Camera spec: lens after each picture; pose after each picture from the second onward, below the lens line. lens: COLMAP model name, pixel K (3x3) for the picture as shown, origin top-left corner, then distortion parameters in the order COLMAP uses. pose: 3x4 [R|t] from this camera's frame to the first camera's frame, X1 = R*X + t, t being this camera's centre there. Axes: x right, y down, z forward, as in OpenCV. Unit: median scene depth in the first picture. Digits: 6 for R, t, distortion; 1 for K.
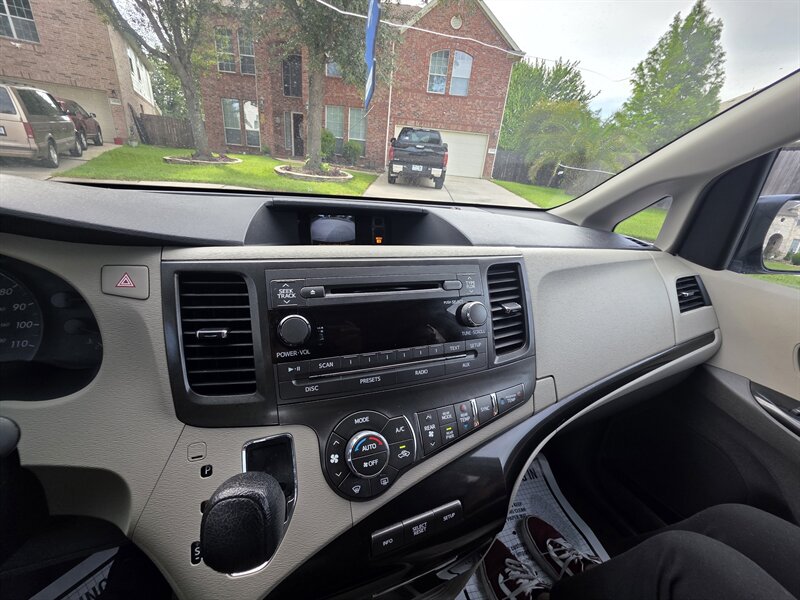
lens RADIAL K [[322.8, 0, 397.5], [0, 322.8, 297.6], [0, 0, 1]] dist [0.000027, 0.000199]
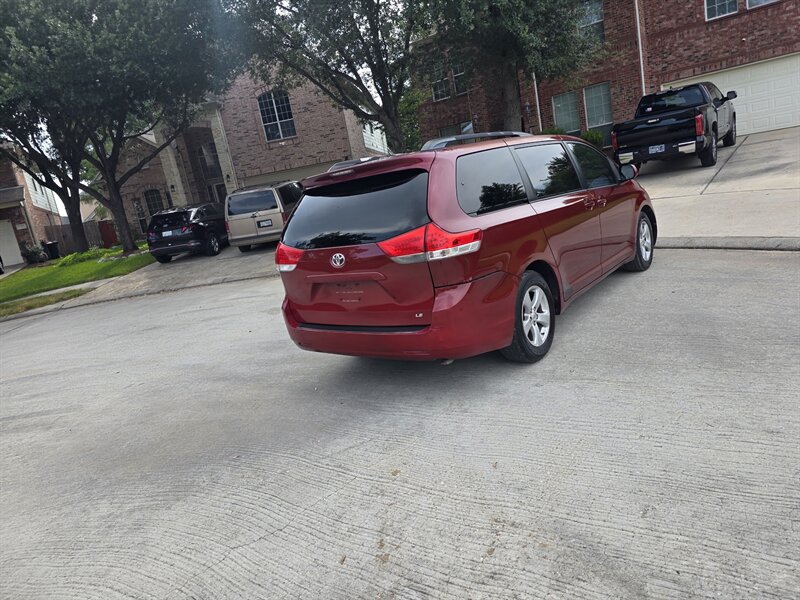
lens RADIAL K [[535.0, 0, 411.2], [0, 535.0, 286.5], [0, 0, 1]] dist [0.075687, -0.069363]
pose [[0.799559, -0.130998, -0.586126, 0.174867], [0.029109, 0.983228, -0.180042, 0.052384], [0.599881, 0.126892, 0.789963, -0.125810]]
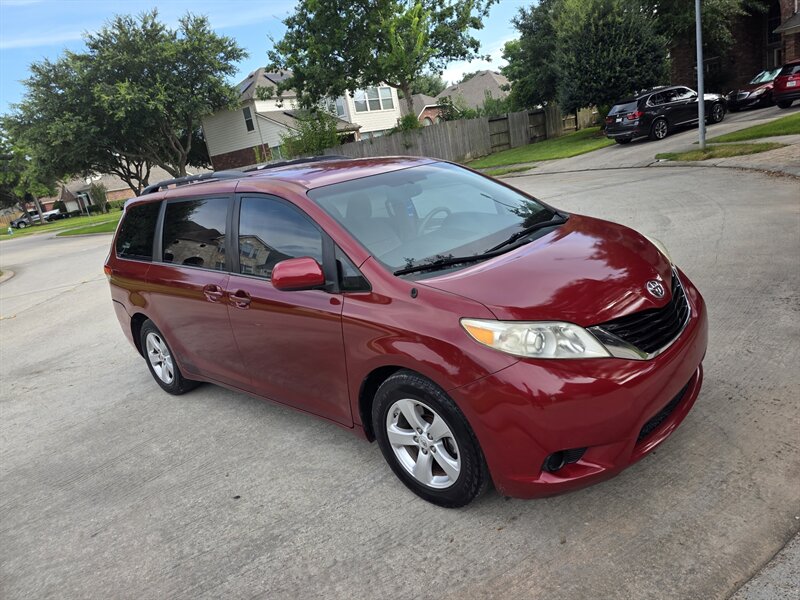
lens RADIAL K [[537.9, 0, 406.7], [0, 537.9, 290.7], [0, 0, 1]] dist [0.069535, -0.064387]
pose [[-0.624307, 0.211017, -0.752139, 0.197587], [-0.191687, 0.892007, 0.409365, -0.139666], [0.757296, 0.399744, -0.516437, 0.315701]]
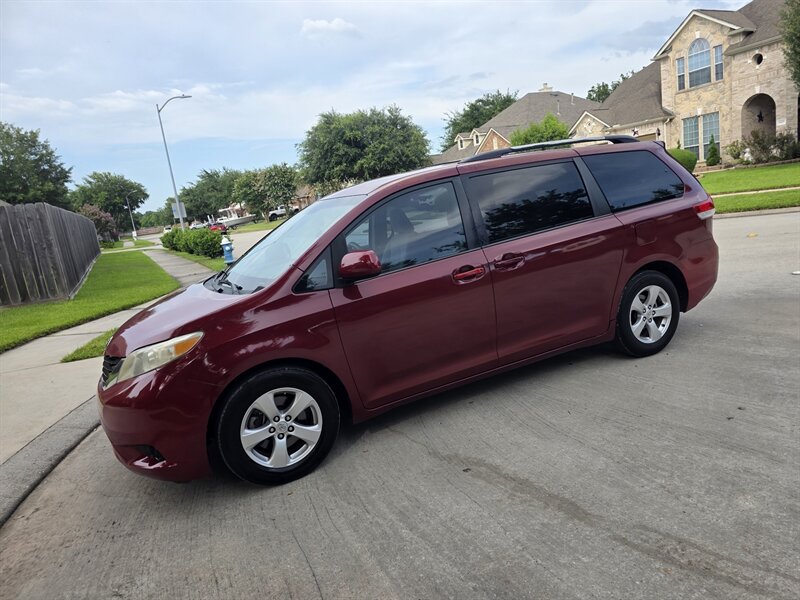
lens RADIAL K [[534.2, 0, 406.1], [0, 534.2, 303.4], [0, 0, 1]] dist [0.068217, -0.062217]
pose [[-0.505891, -0.192008, 0.840956, -0.180677], [0.410203, 0.804072, 0.430352, -0.145196], [-0.758820, 0.562673, -0.328011, 0.264488]]
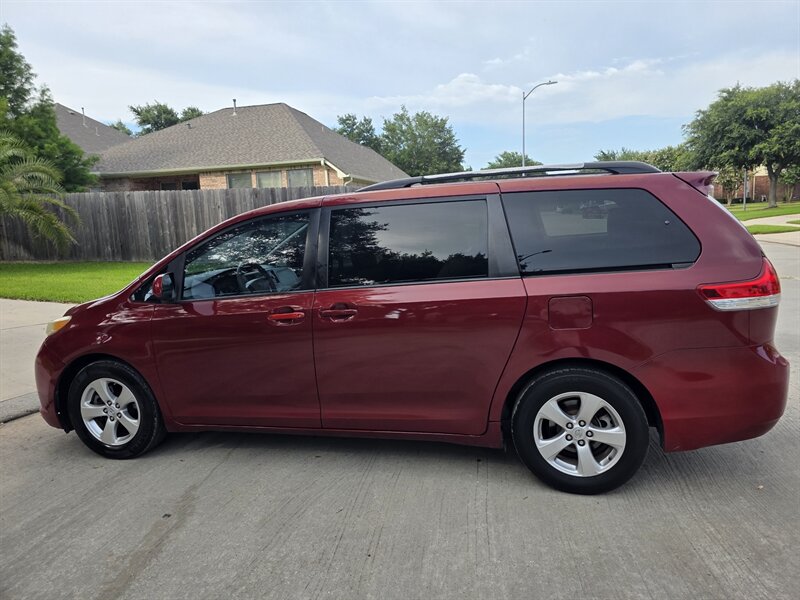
lens RADIAL K [[538.0, 0, 405.1], [0, 538.0, 284.2], [0, 0, 1]] dist [0.072404, -0.069163]
pose [[0.182941, -0.225956, 0.956805, -0.188488], [0.436987, 0.890493, 0.126744, -0.073181], [-0.880667, 0.394924, 0.261648, 0.085198]]
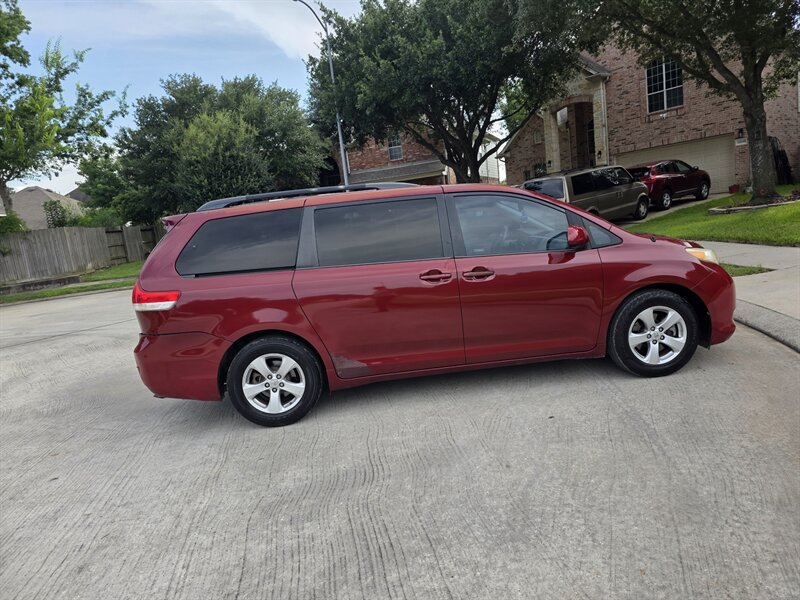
lens RADIAL K [[541.8, 0, 406.5], [0, 541.8, 296.4], [0, 0, 1]] dist [0.066050, -0.061632]
pose [[0.127095, 0.037068, -0.991198, 0.321151], [-0.257486, 0.966277, 0.003120, -0.028689], [0.957887, 0.254823, 0.132354, 0.111422]]
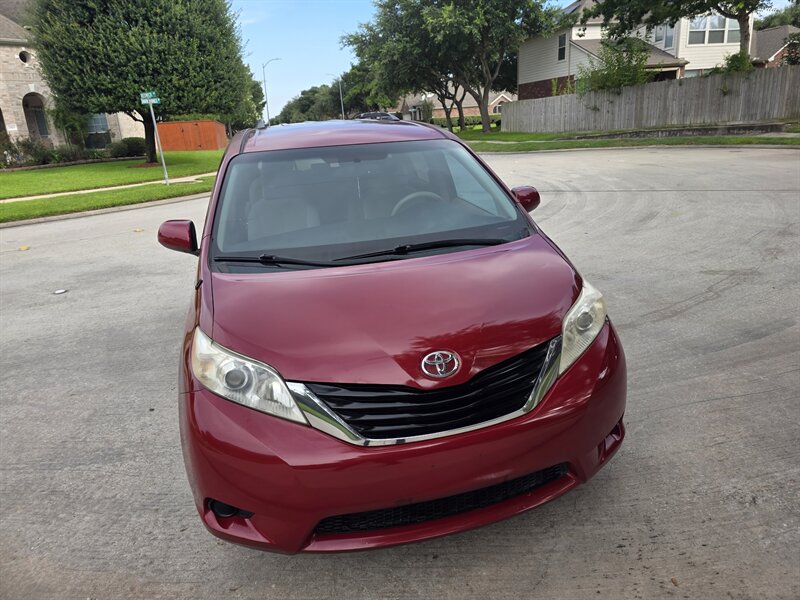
lens RADIAL K [[538.6, 0, 405.4], [0, 538.6, 290.2], [0, 0, 1]] dist [0.058694, -0.058691]
pose [[-0.948945, 0.064377, -0.308804, 0.082121], [-0.142077, 0.786806, 0.600625, -0.170088], [0.281635, 0.613833, -0.737489, 0.361026]]
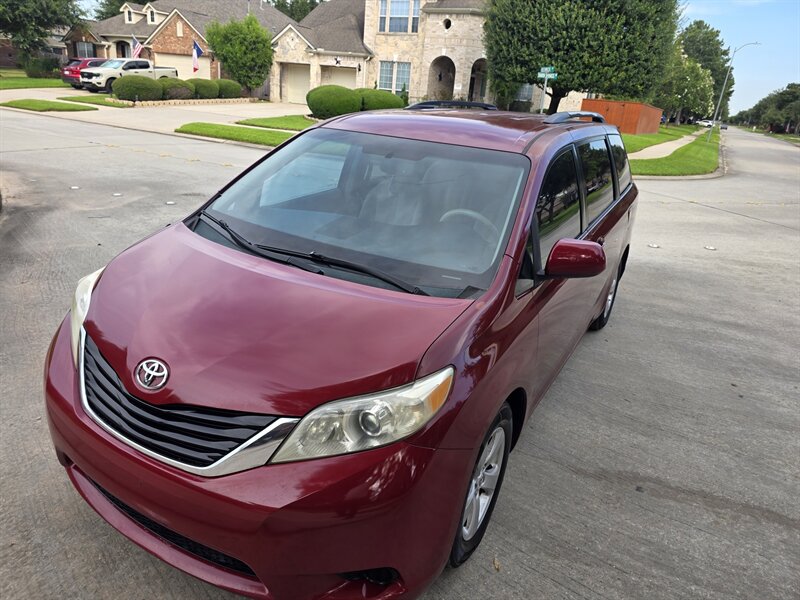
lens RADIAL K [[535.7, 0, 397.4], [0, 535.7, 290.0], [0, 0, 1]] dist [0.063158, -0.061588]
pose [[-0.881866, -0.305495, 0.359145, -0.032295], [0.018764, 0.738365, 0.674141, -0.173452], [-0.471127, 0.601241, -0.645406, 0.325496]]
